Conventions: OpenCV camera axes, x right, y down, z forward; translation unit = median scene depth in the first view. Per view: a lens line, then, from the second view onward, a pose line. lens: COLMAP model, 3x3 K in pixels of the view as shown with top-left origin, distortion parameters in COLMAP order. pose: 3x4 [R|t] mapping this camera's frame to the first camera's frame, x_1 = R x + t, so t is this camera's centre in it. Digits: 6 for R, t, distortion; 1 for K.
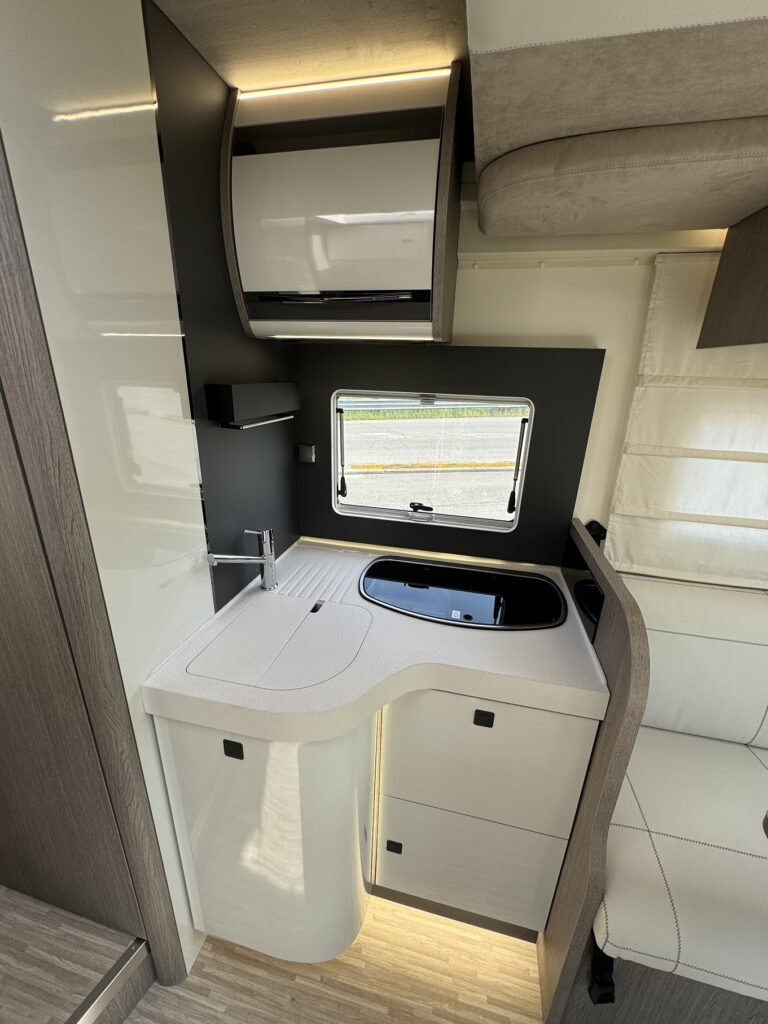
lens RADIAL K [[408.5, 0, 385.0], [0, 408.5, 512.2], [0, 0, 1]] dist [-0.002018, -0.000010]
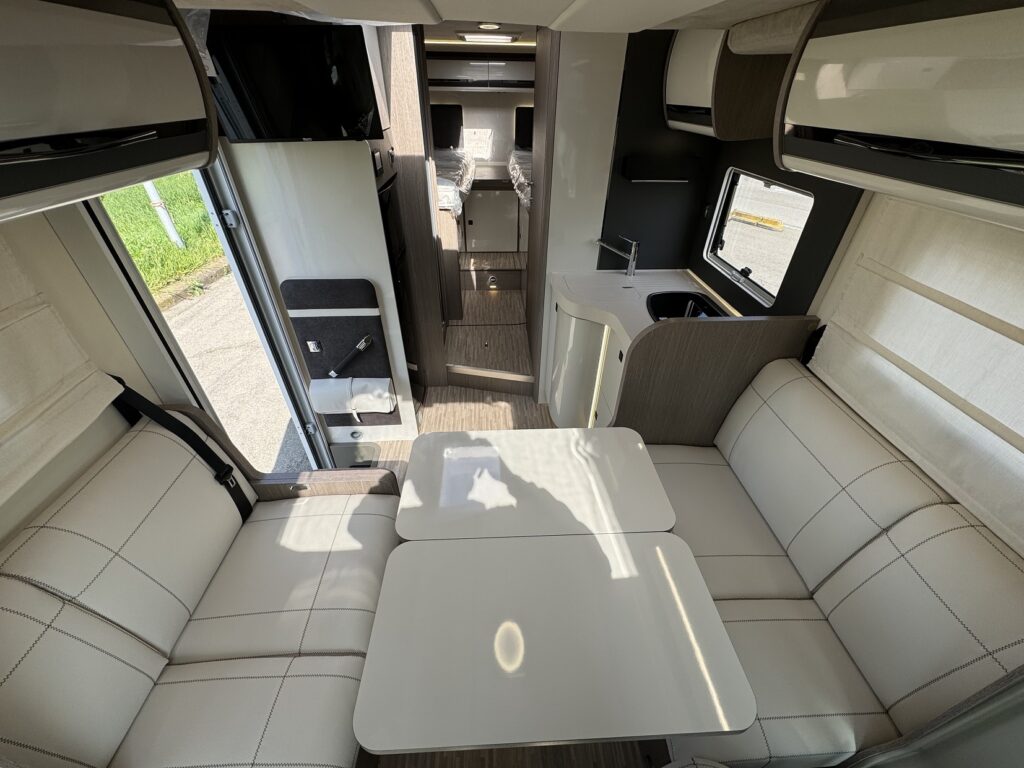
lens RADIAL K [[408.5, 0, 510.2], [0, 408.5, 382.5], [0, 0, 1]] dist [-0.002018, -0.000010]
pose [[0.288764, 0.537800, -0.792077, 1.602654], [-0.313297, 0.834851, 0.452624, -0.102462], [0.904688, 0.117454, 0.409566, -0.250979]]
